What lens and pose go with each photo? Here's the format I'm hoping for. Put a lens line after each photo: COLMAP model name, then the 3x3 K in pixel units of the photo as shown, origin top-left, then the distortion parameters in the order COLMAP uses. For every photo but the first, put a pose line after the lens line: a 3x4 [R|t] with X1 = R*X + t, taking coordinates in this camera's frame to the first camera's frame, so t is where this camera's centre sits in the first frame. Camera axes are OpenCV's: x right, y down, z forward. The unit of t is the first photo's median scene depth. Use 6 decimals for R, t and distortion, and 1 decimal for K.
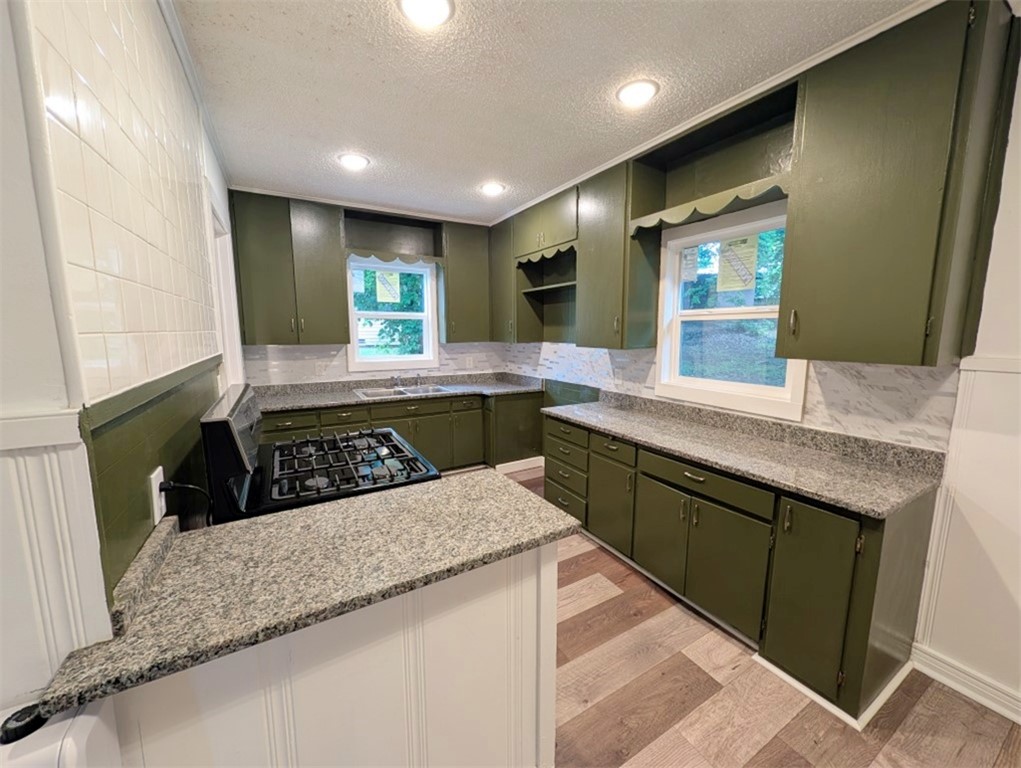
lens RADIAL K [[391.9, 0, 510.5], [0, 391.9, 384.0], [0, 0, 1]] dist [0.001070, 0.000019]
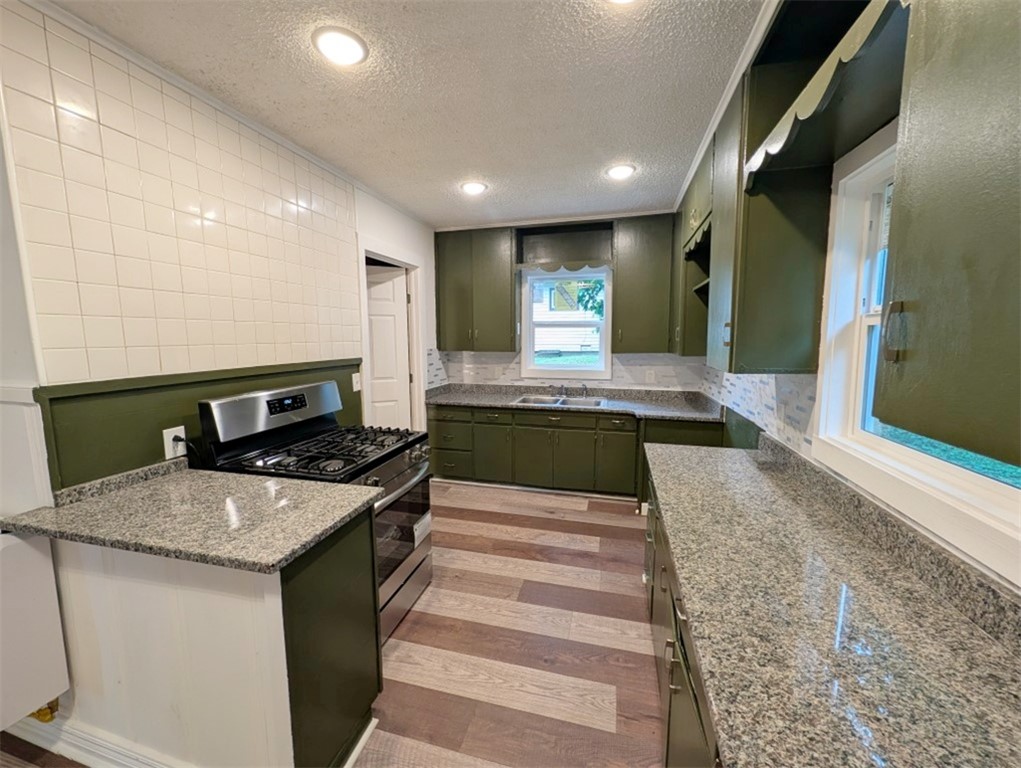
lens RADIAL K [[391.9, 0, 510.5], [0, 391.9, 384.0], [0, 0, 1]] dist [0.001070, 0.000019]
pose [[0.707442, 0.083388, -0.701835, 0.372772], [-0.092818, 0.995377, 0.024705, -0.041317], [0.700650, 0.047666, 0.711912, 0.233454]]
